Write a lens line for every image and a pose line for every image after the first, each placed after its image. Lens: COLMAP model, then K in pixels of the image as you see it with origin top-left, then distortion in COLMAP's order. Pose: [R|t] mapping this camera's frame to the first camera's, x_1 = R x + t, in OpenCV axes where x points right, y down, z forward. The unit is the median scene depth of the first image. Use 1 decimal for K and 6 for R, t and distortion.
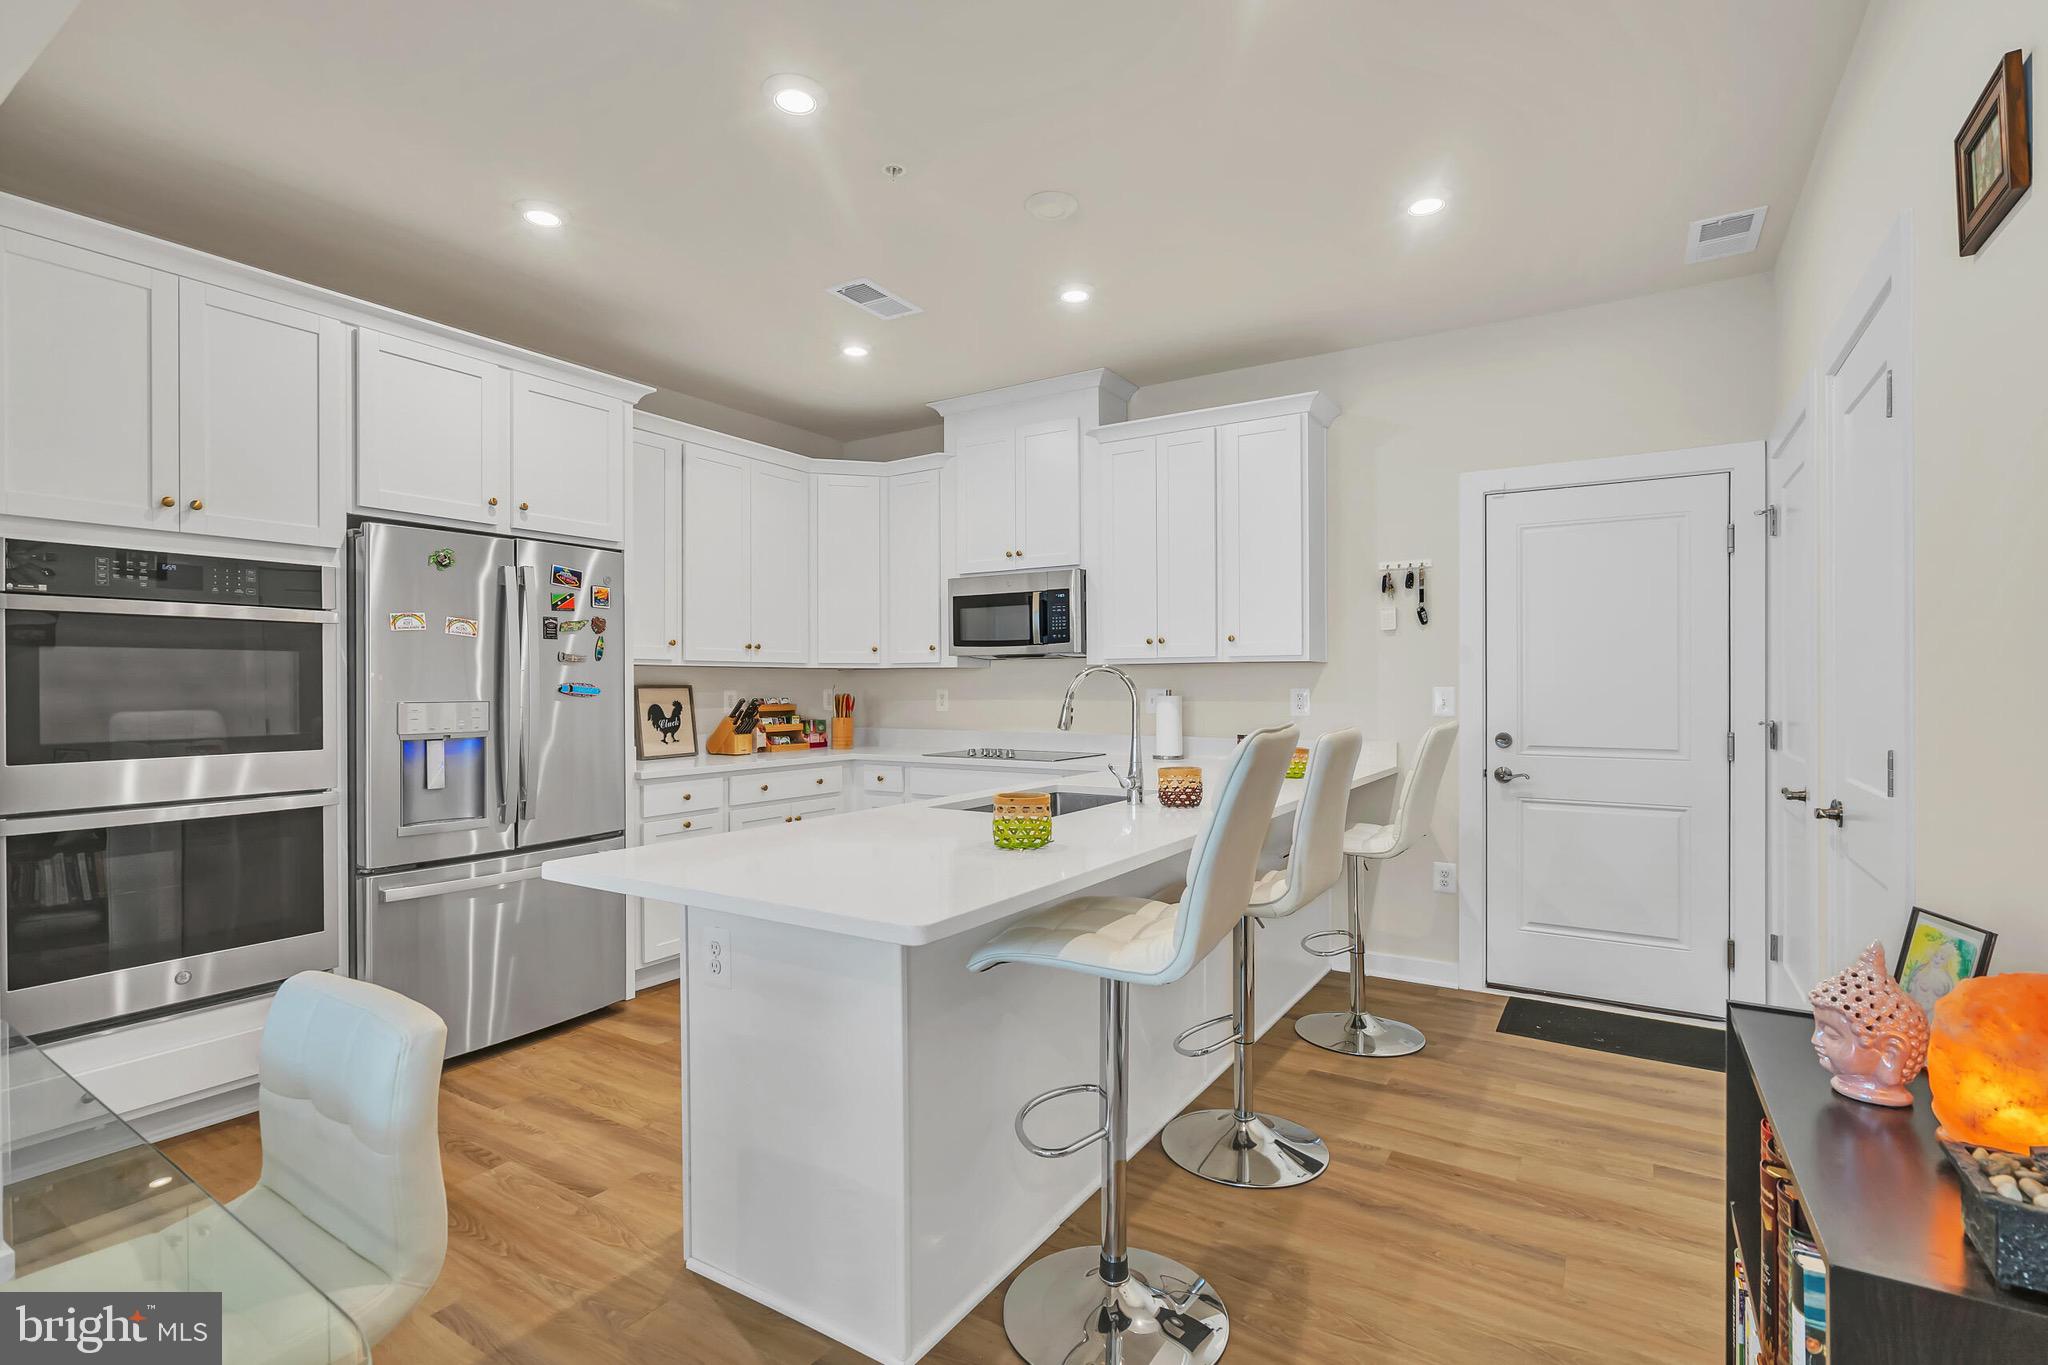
lens RADIAL K [[958.3, 0, 1021.1], [0, 958.3, 683.4], [0, 0, 1]] dist [-0.001005, 0.001366]
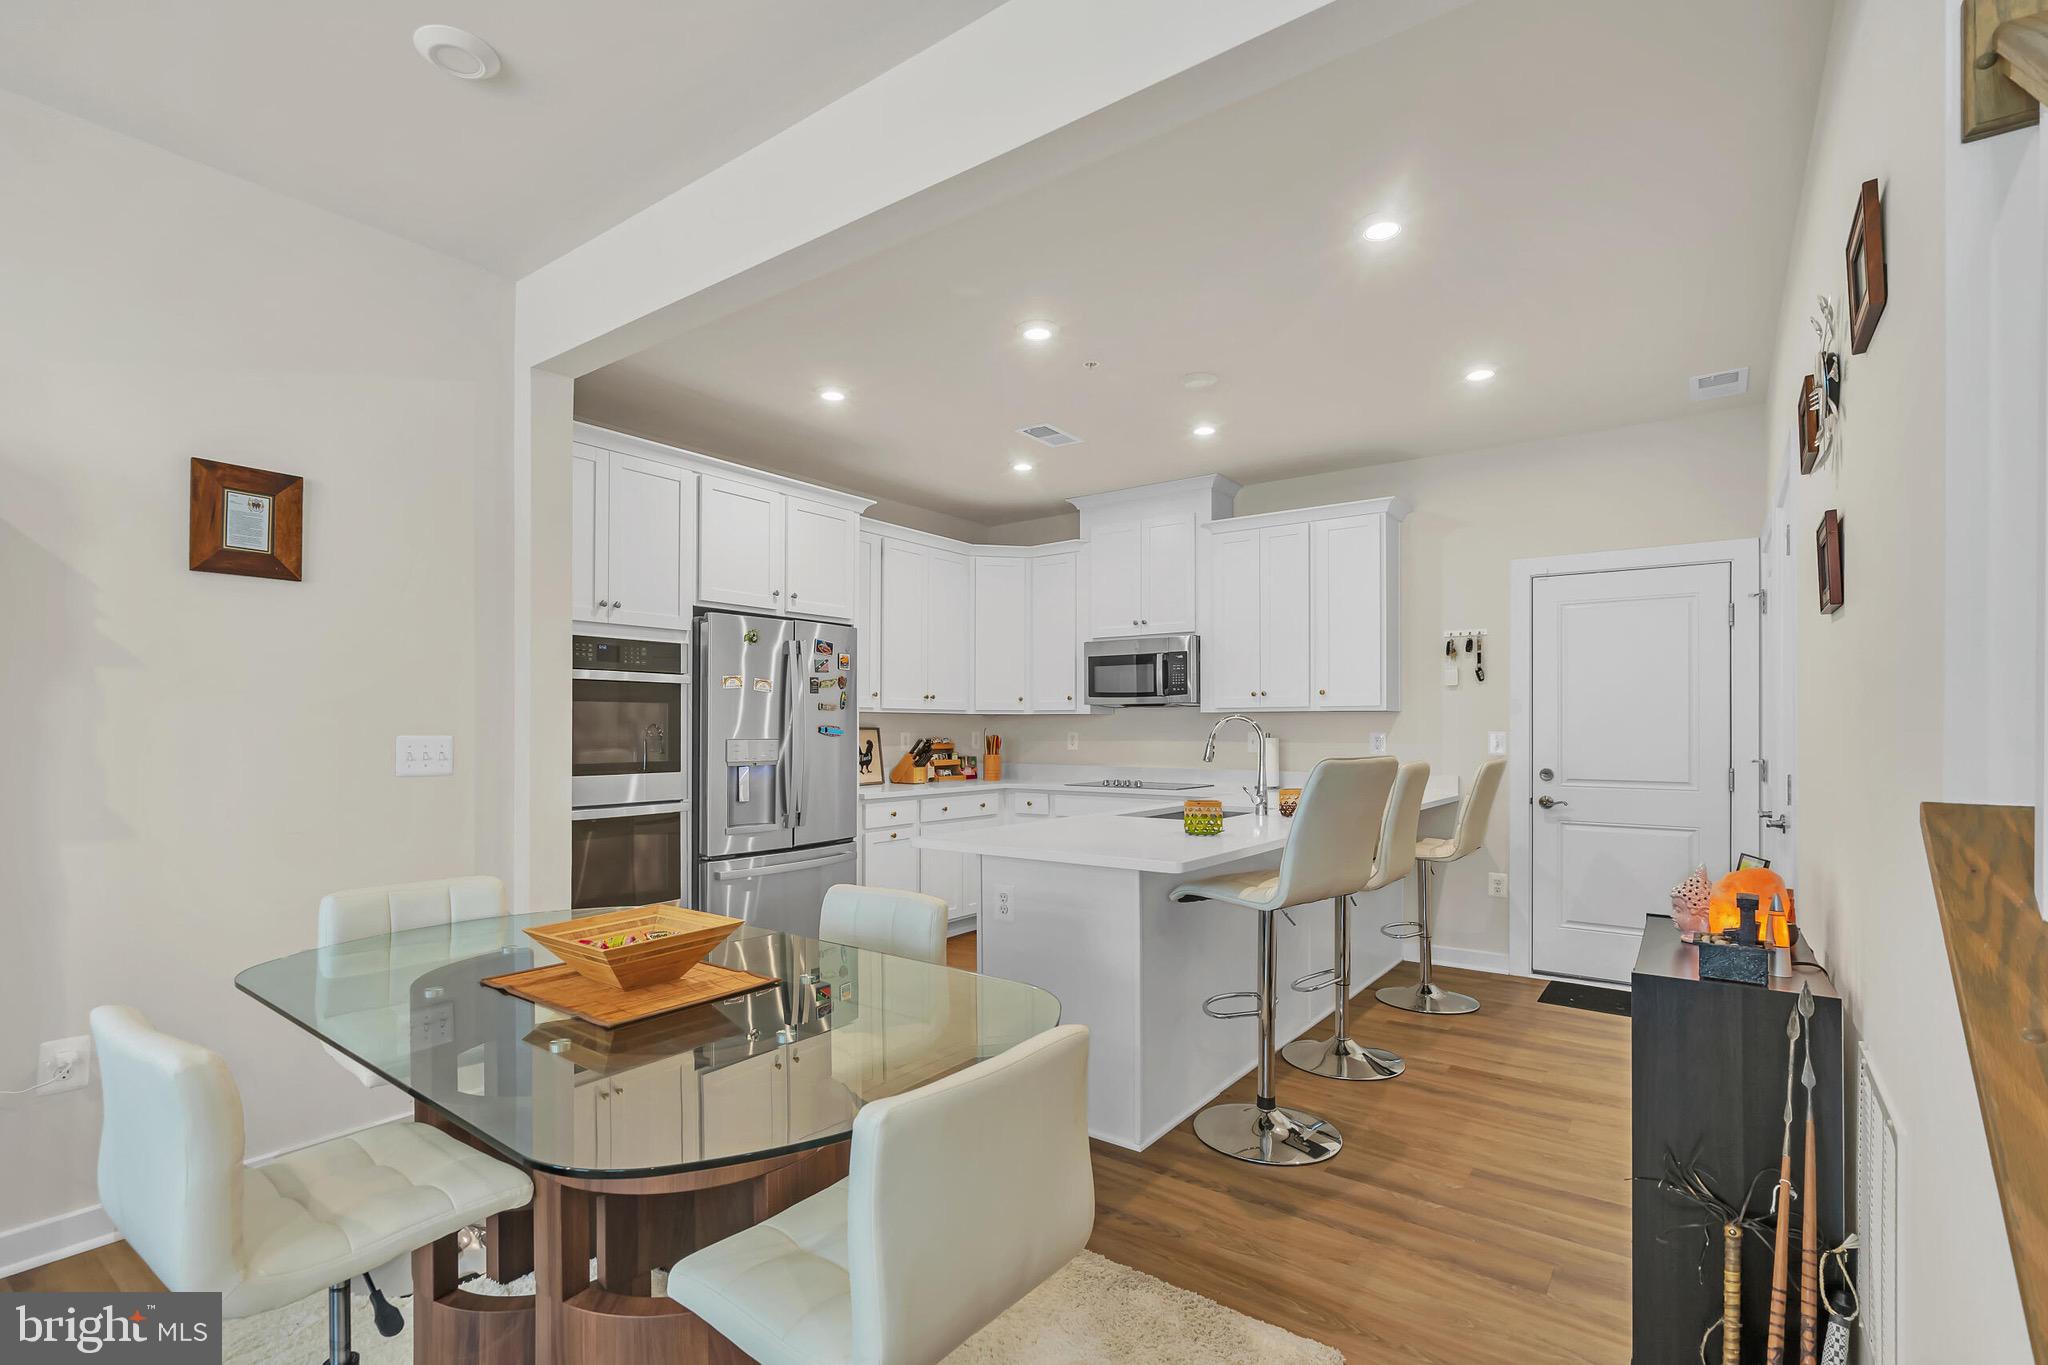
lens RADIAL K [[954.5, 0, 1010.8], [0, 954.5, 723.4], [0, 0, 1]] dist [-0.000078, 0.000488]
pose [[0.997527, 0.003609, -0.070198, -0.099648], [-0.003810, 0.999989, -0.002732, -0.001054], [0.070188, 0.002993, 0.997529, -0.274170]]
